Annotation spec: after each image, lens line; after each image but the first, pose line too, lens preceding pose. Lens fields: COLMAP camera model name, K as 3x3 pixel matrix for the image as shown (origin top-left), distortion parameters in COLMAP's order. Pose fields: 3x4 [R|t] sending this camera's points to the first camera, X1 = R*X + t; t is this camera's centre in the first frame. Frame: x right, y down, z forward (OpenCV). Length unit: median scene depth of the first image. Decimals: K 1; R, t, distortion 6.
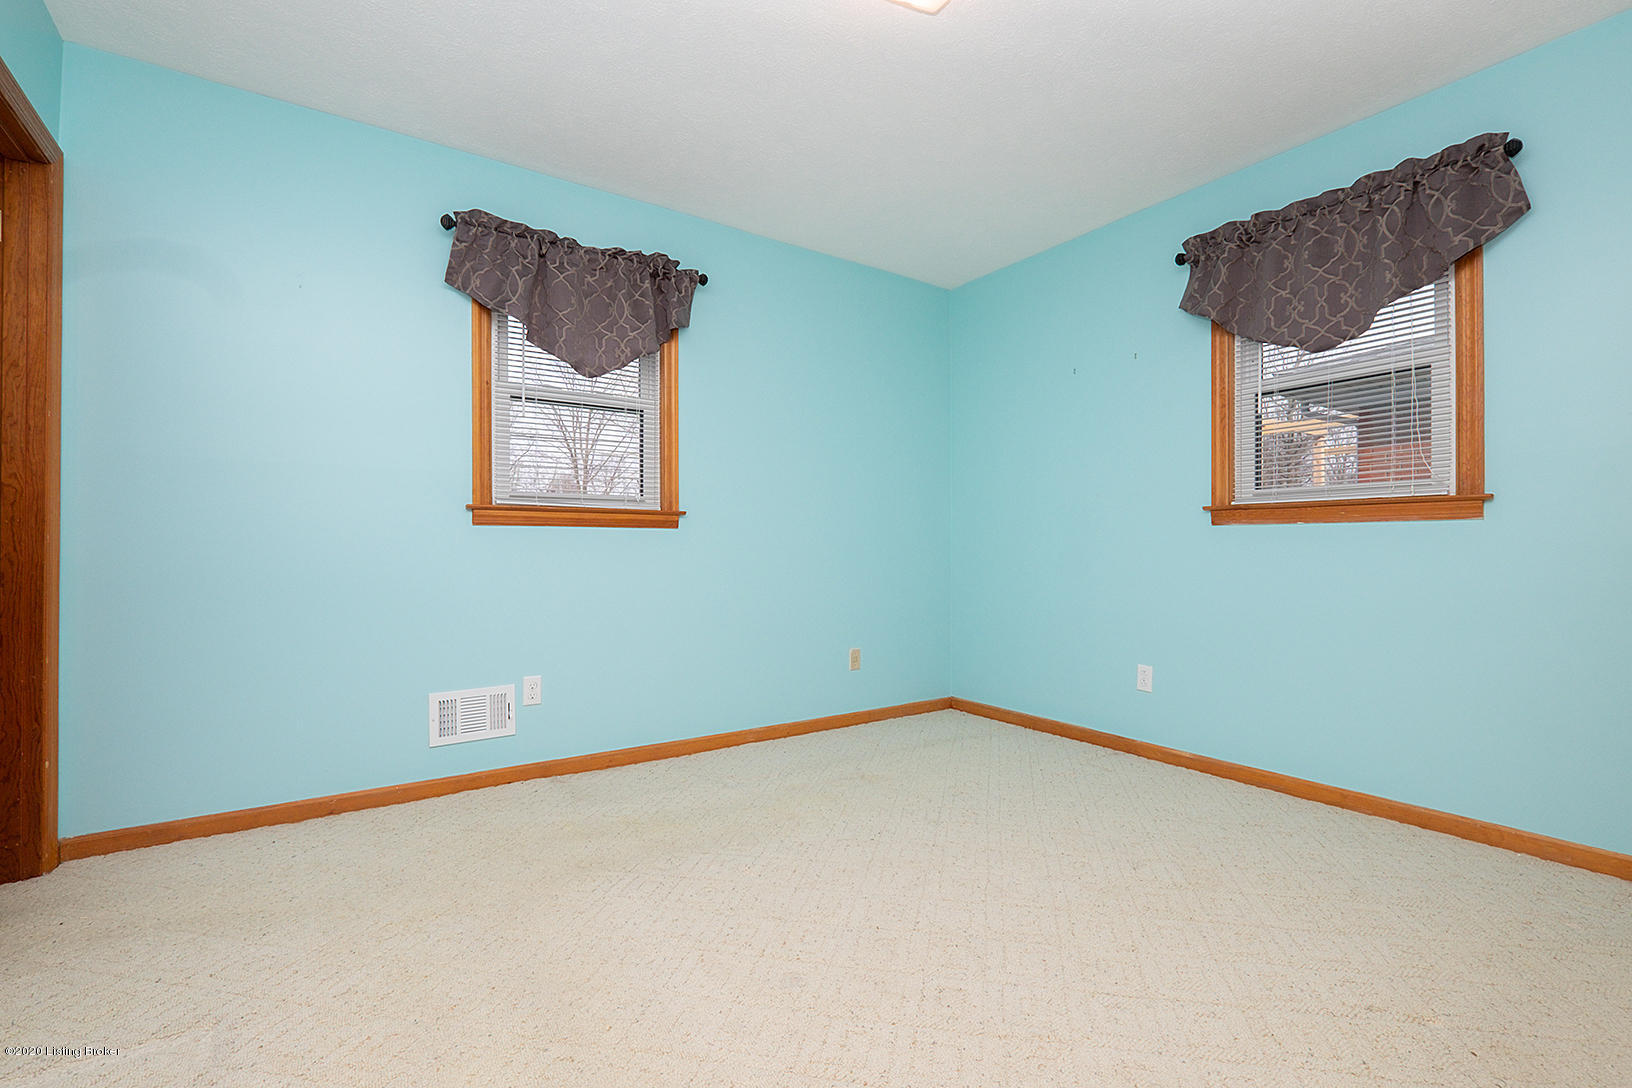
lens RADIAL K [[719.3, 0, 820.1], [0, 719.3, 540.6], [0, 0, 1]] dist [-0.010812, -0.000348]
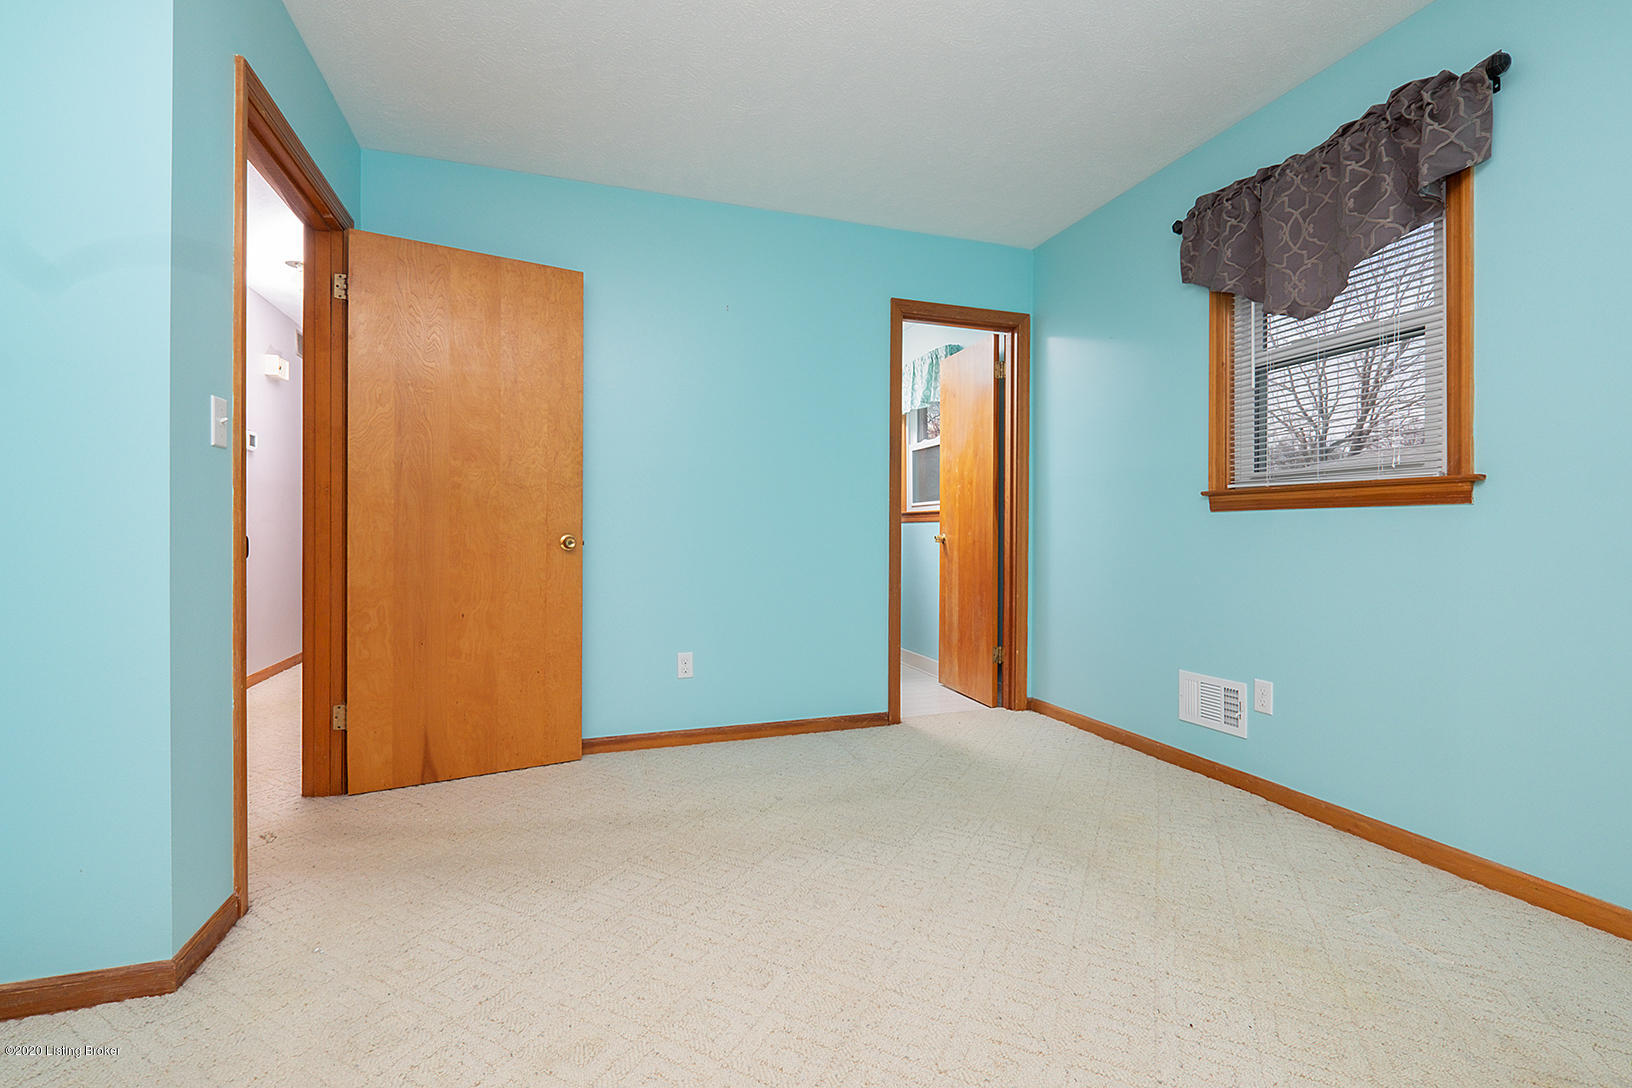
lens RADIAL K [[719.3, 0, 820.1], [0, 719.3, 540.6], [0, 0, 1]] dist [-0.010812, -0.000348]
pose [[-0.267523, 0.005711, -0.963535, 0.530844], [-0.003261, 0.999971, 0.006833, 0.011798], [0.963546, 0.004970, -0.267497, 0.637933]]
